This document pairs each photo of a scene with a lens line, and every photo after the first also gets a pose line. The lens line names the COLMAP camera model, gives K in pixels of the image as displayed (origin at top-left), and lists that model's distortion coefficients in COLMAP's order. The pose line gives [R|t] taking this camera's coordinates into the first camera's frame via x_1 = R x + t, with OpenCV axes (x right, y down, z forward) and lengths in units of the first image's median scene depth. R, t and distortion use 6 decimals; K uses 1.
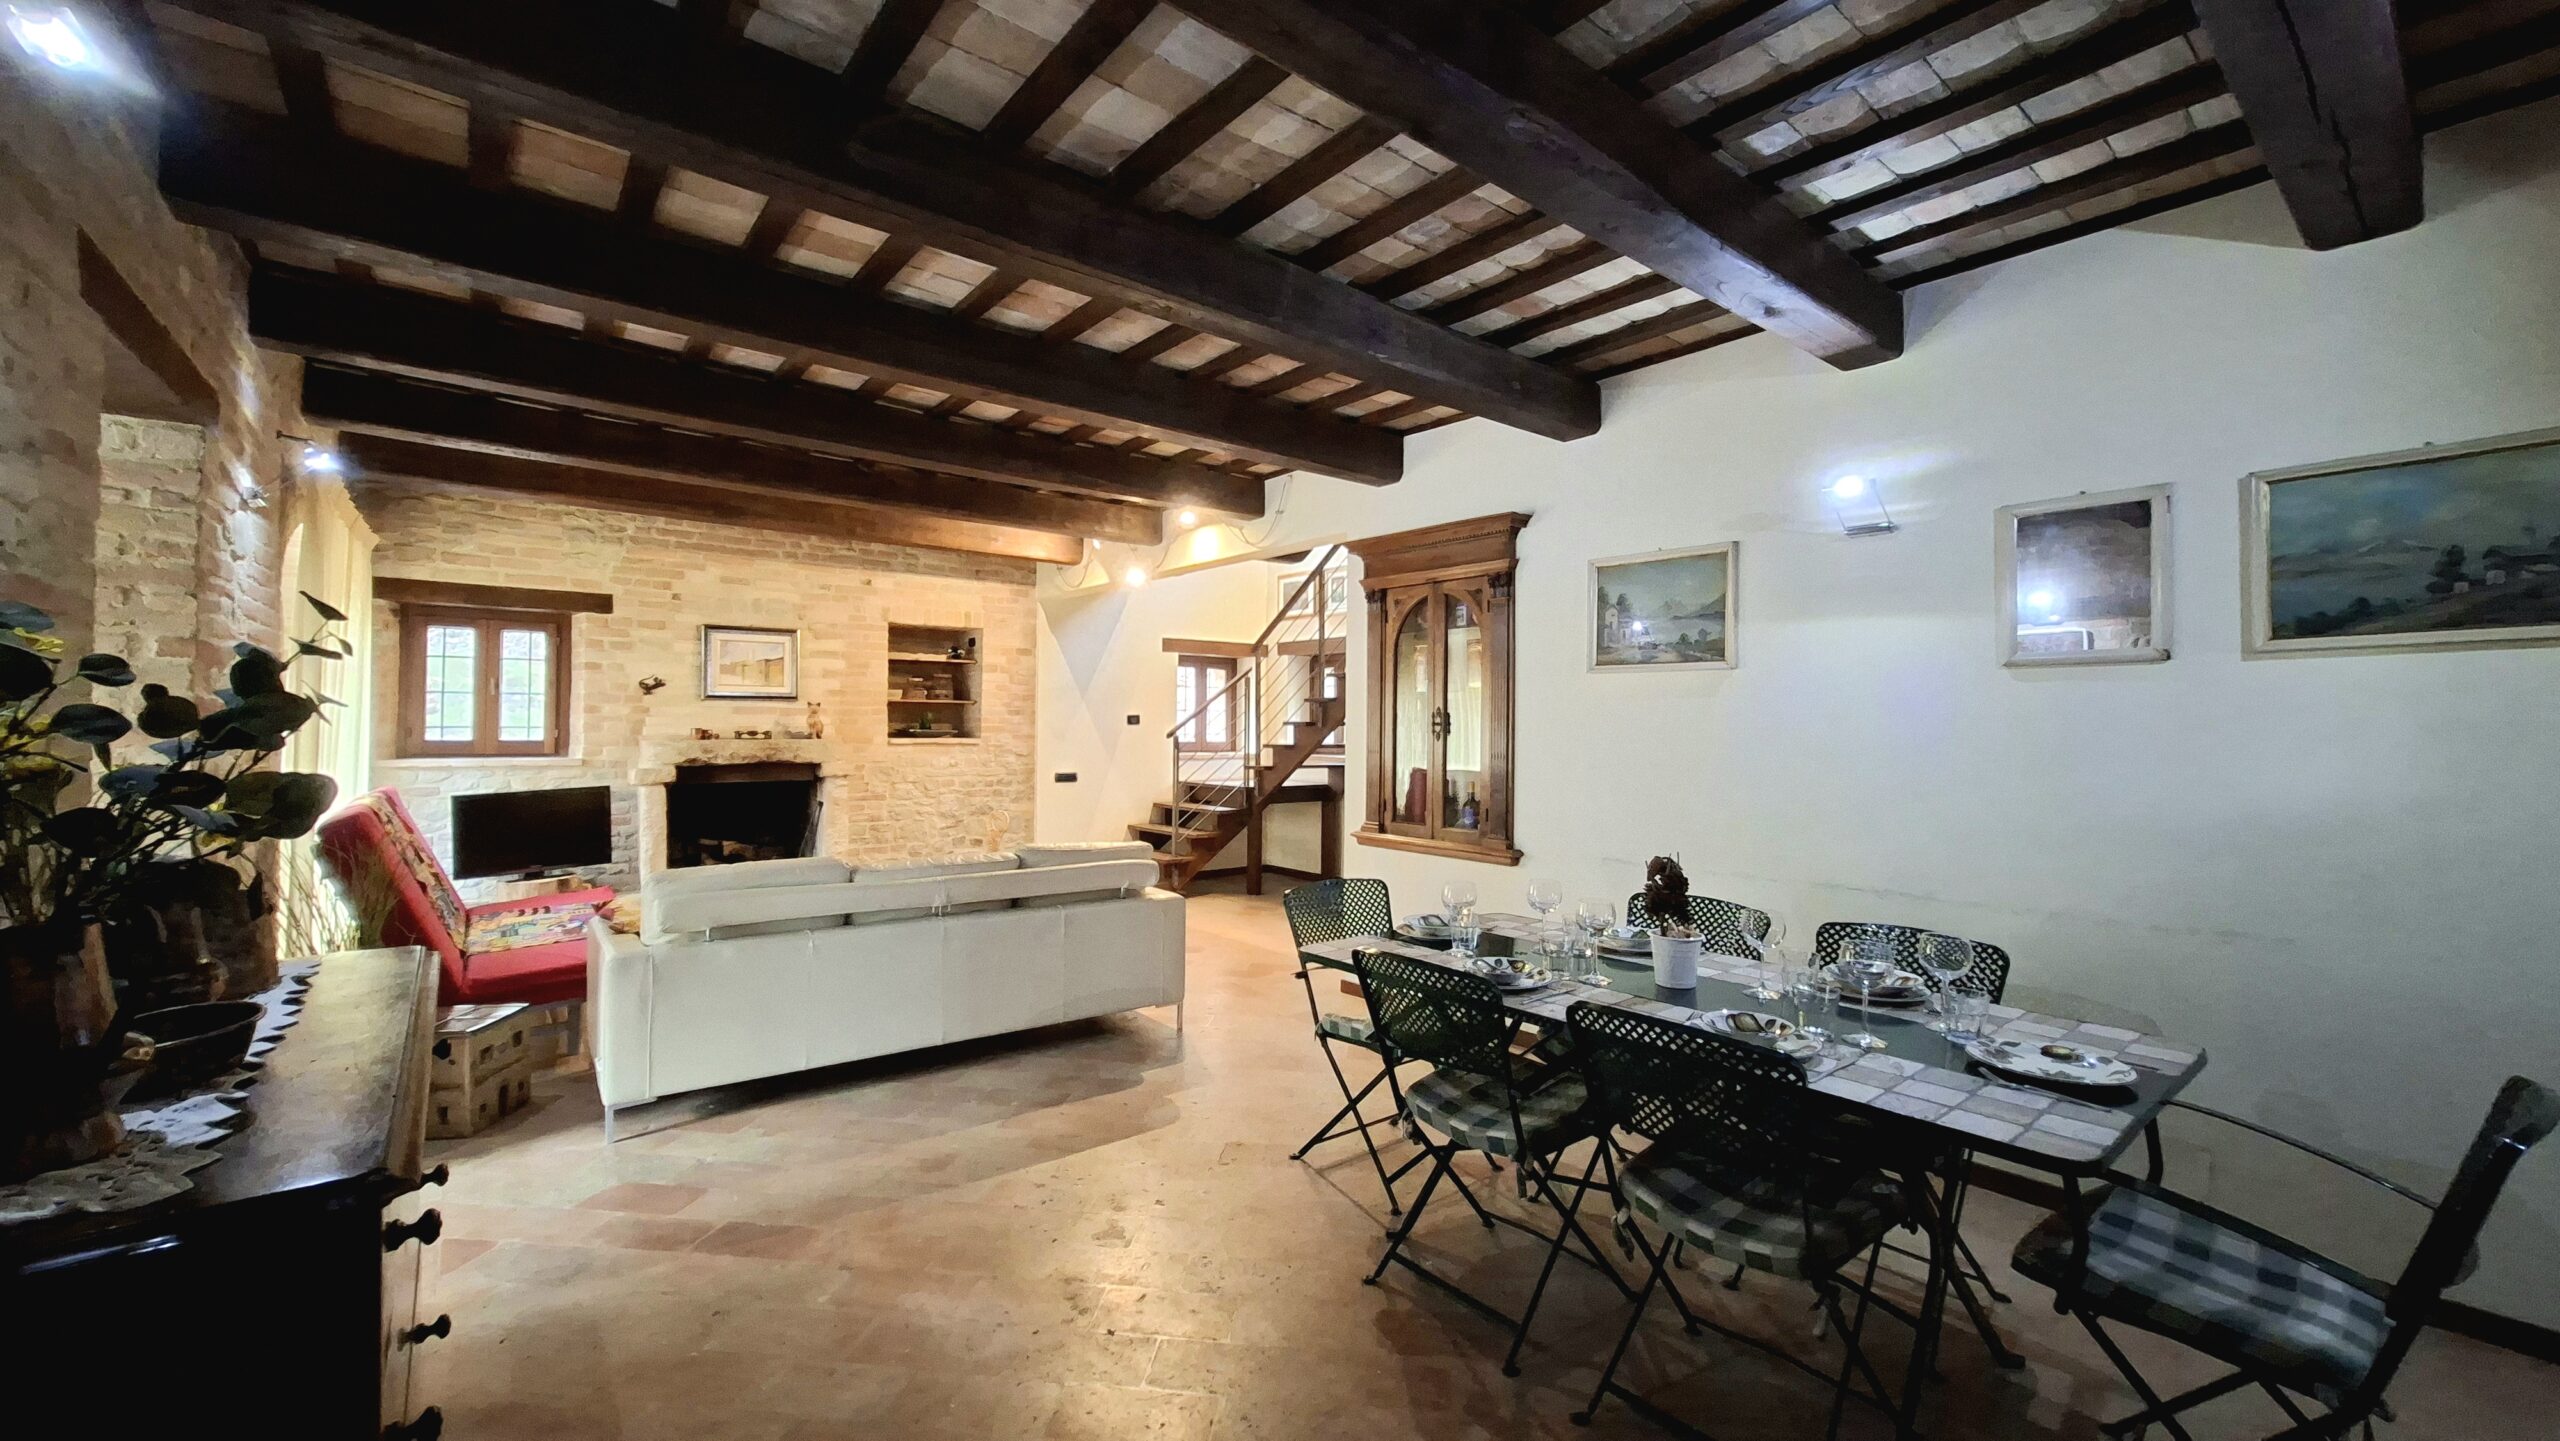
lens RADIAL K [[1007.0, 0, 1275.7], [0, 1007.0, 716.7], [0, 0, 1]] dist [-0.001252, -0.001162]
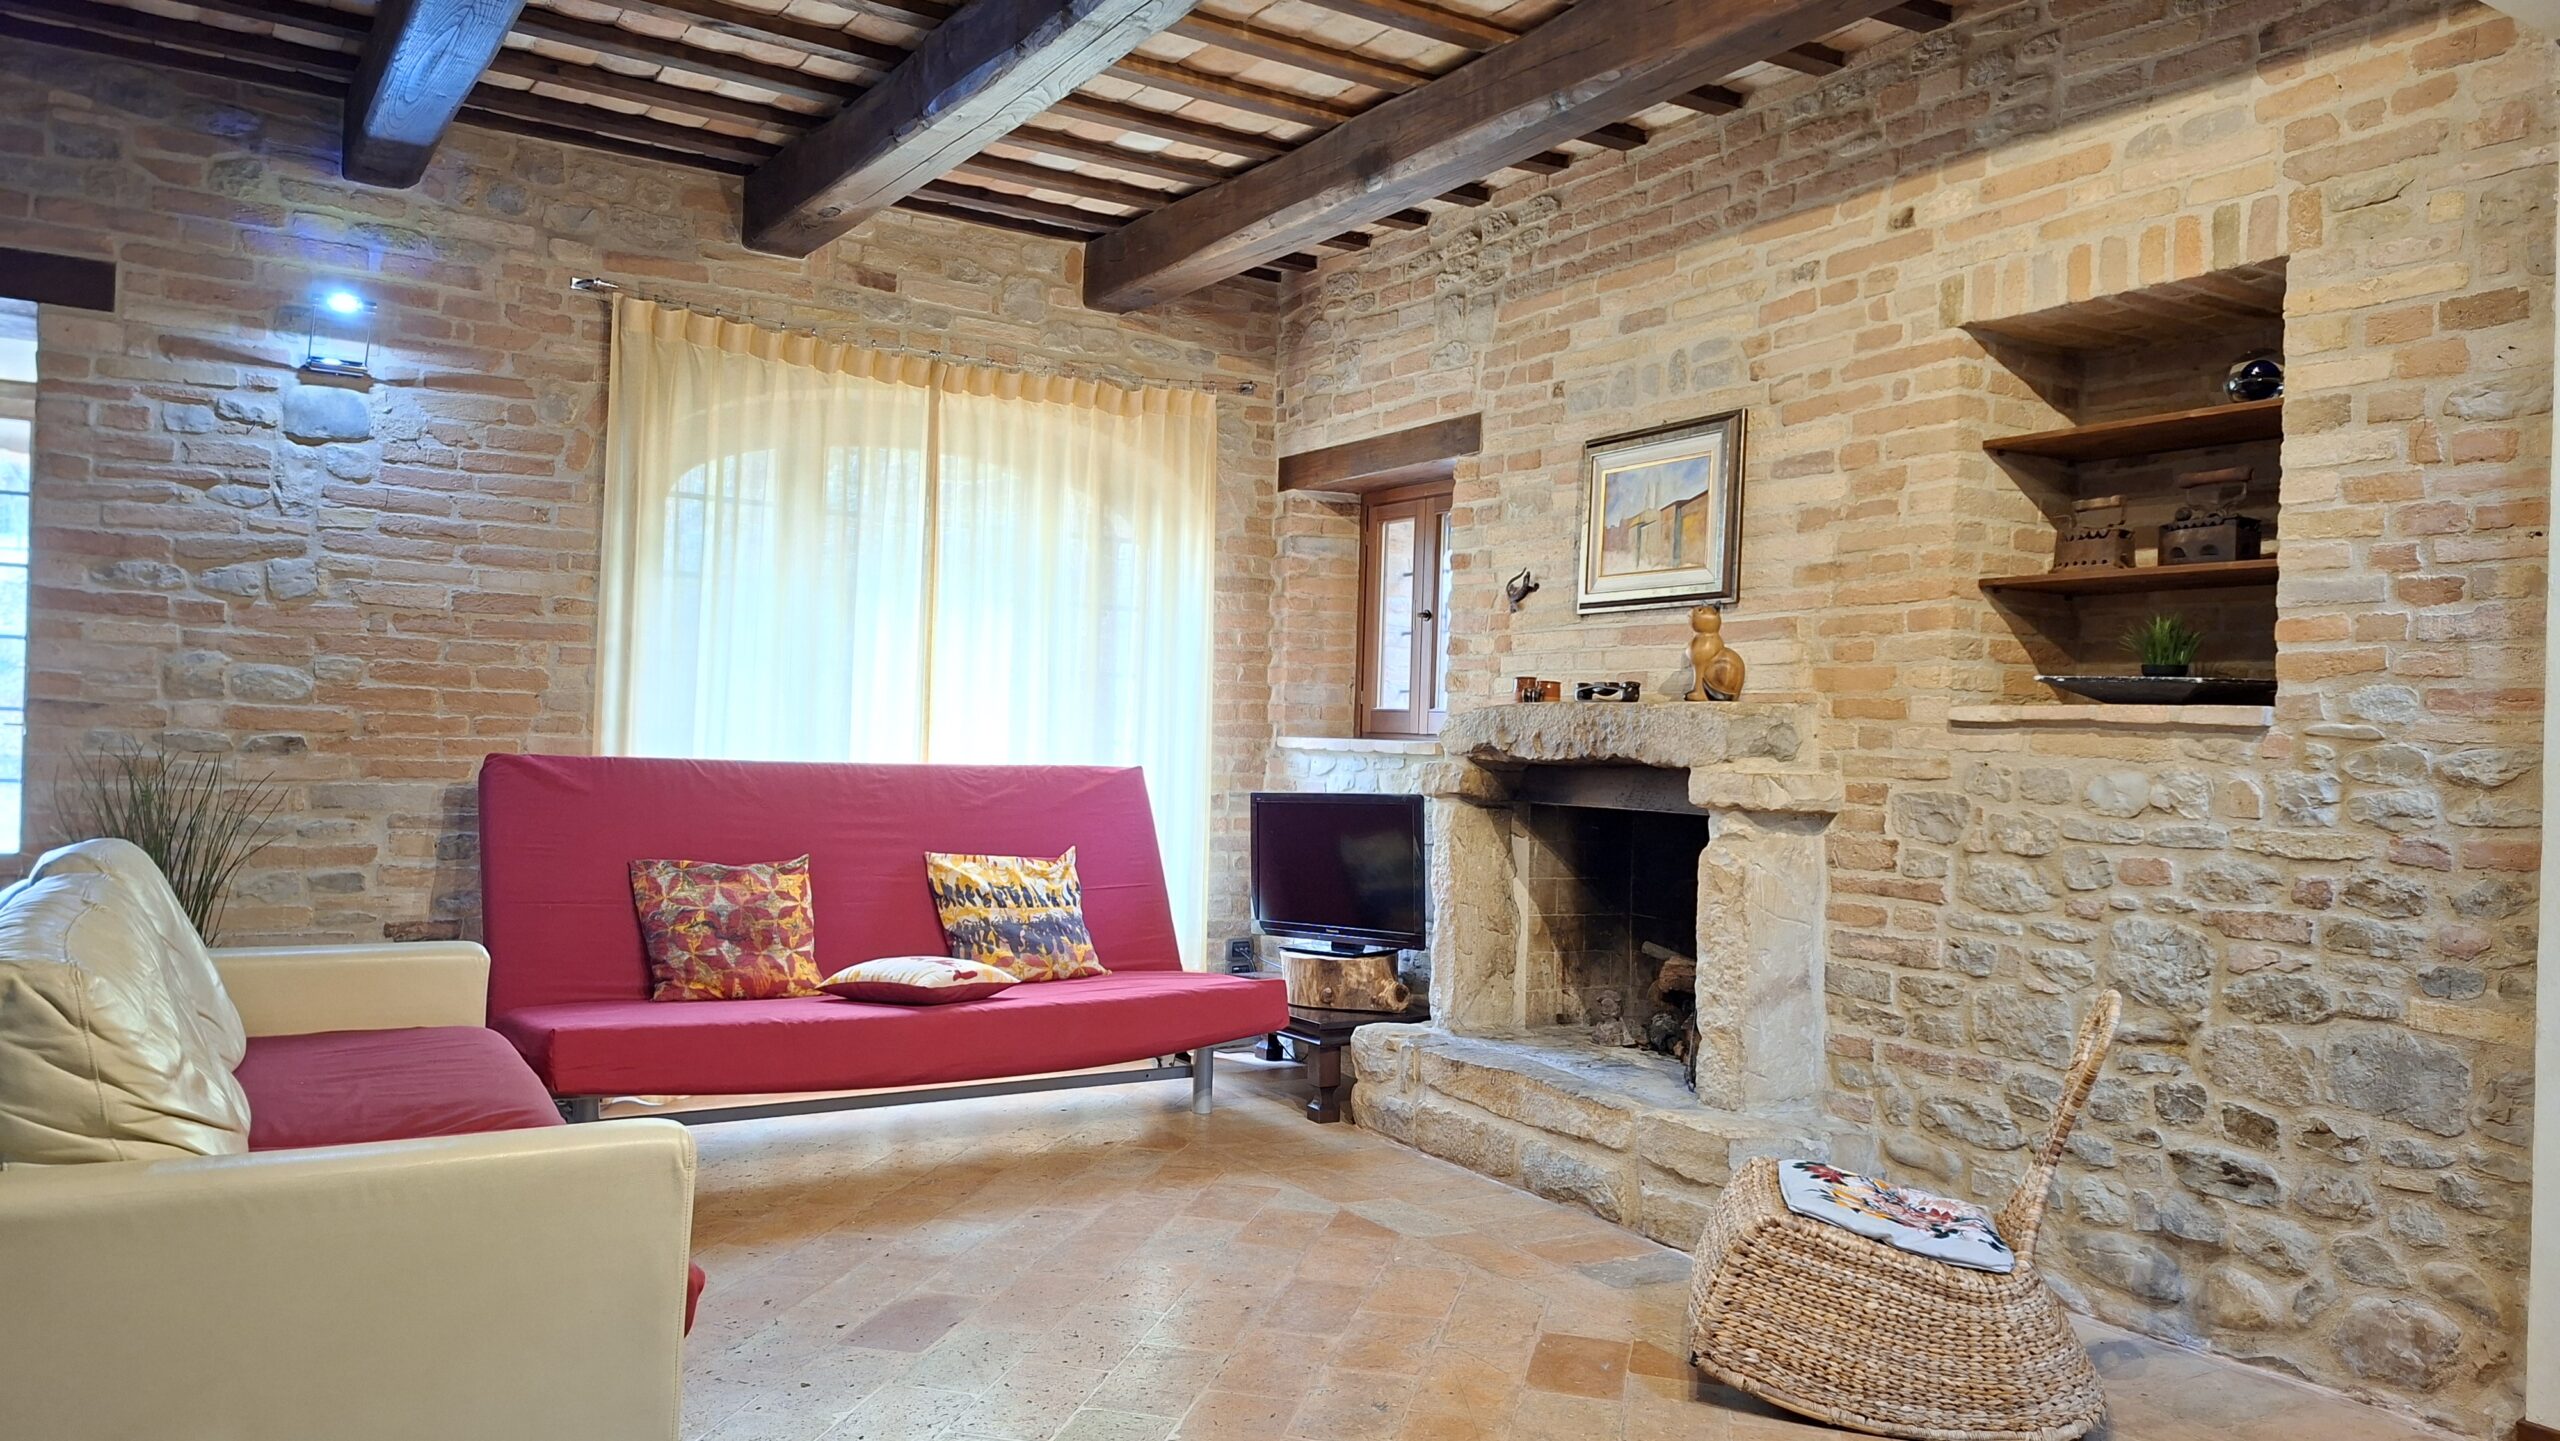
lens RADIAL K [[1778.4, 0, 1274.9], [0, 1778.4, 727.1], [0, 0, 1]] dist [0.044242, -0.005024]
pose [[-0.117226, -0.017123, -0.992958, 0.183755], [-0.019768, 0.999693, -0.014905, 0.040805], [0.992908, 0.017882, -0.117529, 0.866300]]
